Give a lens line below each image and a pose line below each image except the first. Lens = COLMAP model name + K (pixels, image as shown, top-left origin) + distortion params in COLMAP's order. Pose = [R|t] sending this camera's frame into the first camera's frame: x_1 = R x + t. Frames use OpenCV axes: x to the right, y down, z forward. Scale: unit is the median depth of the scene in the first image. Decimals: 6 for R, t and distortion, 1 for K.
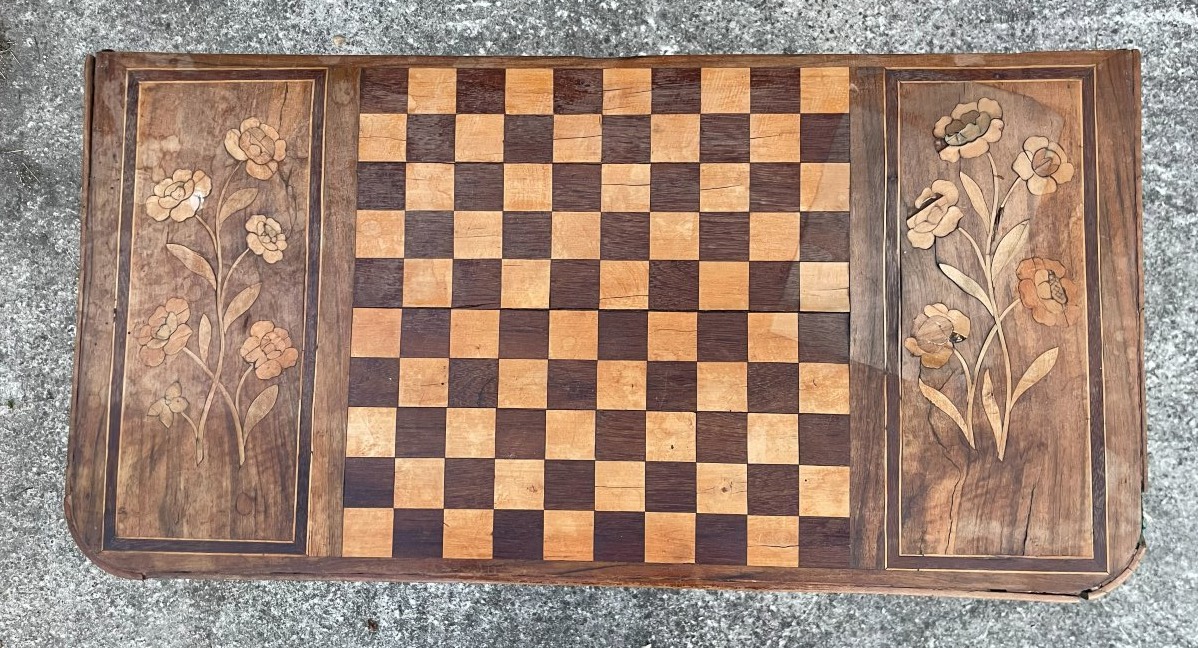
lens RADIAL K [[914.4, 0, 599.5], [0, 914.4, 315.8], [0, 0, 1]] dist [0.055060, -0.061904]
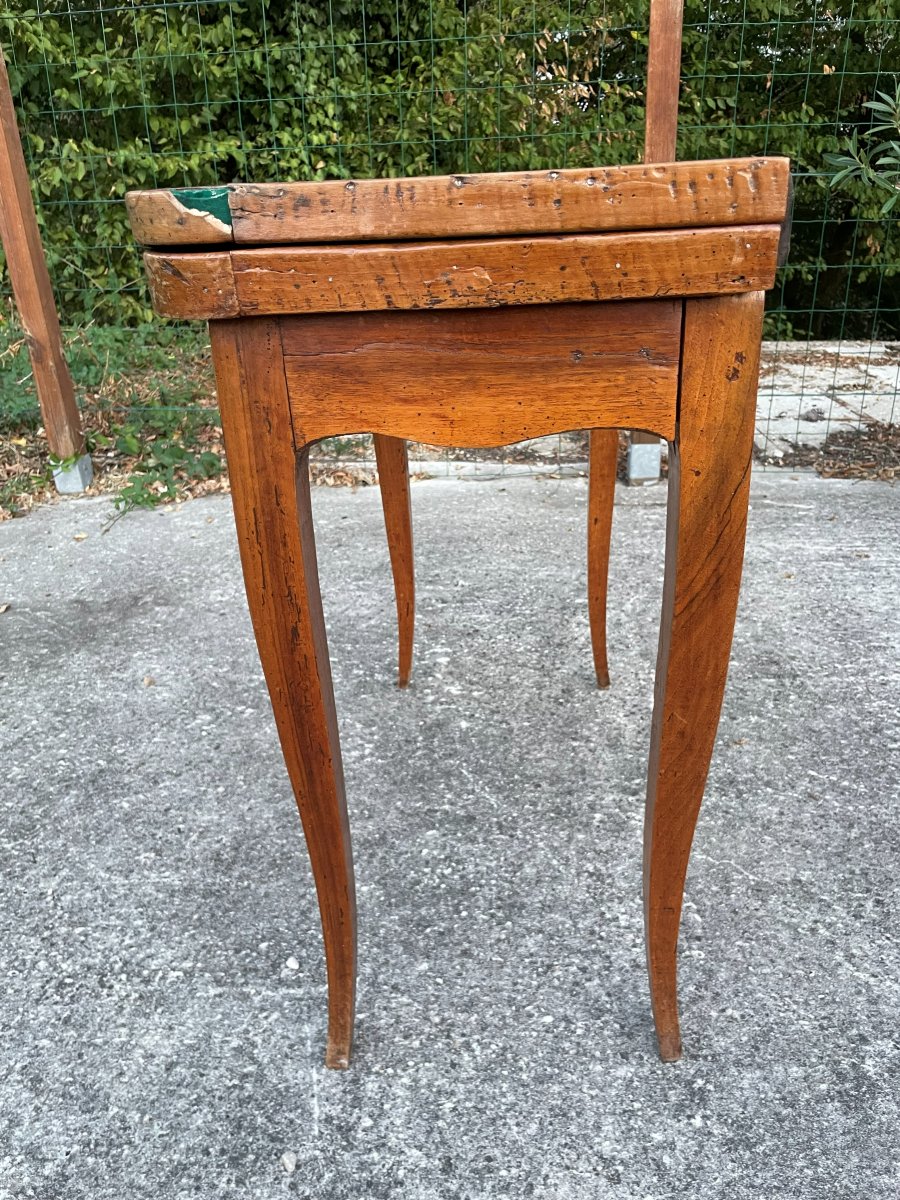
lens RADIAL K [[913.9, 0, 451.3], [0, 913.9, 612.1], [0, 0, 1]] dist [0.082329, -0.118561]
pose [[0.996877, 0.021082, -0.076098, 0.319575], [-0.076980, 0.474155, -0.877070, 1.234222], [0.017592, 0.880189, 0.474297, 0.896285]]
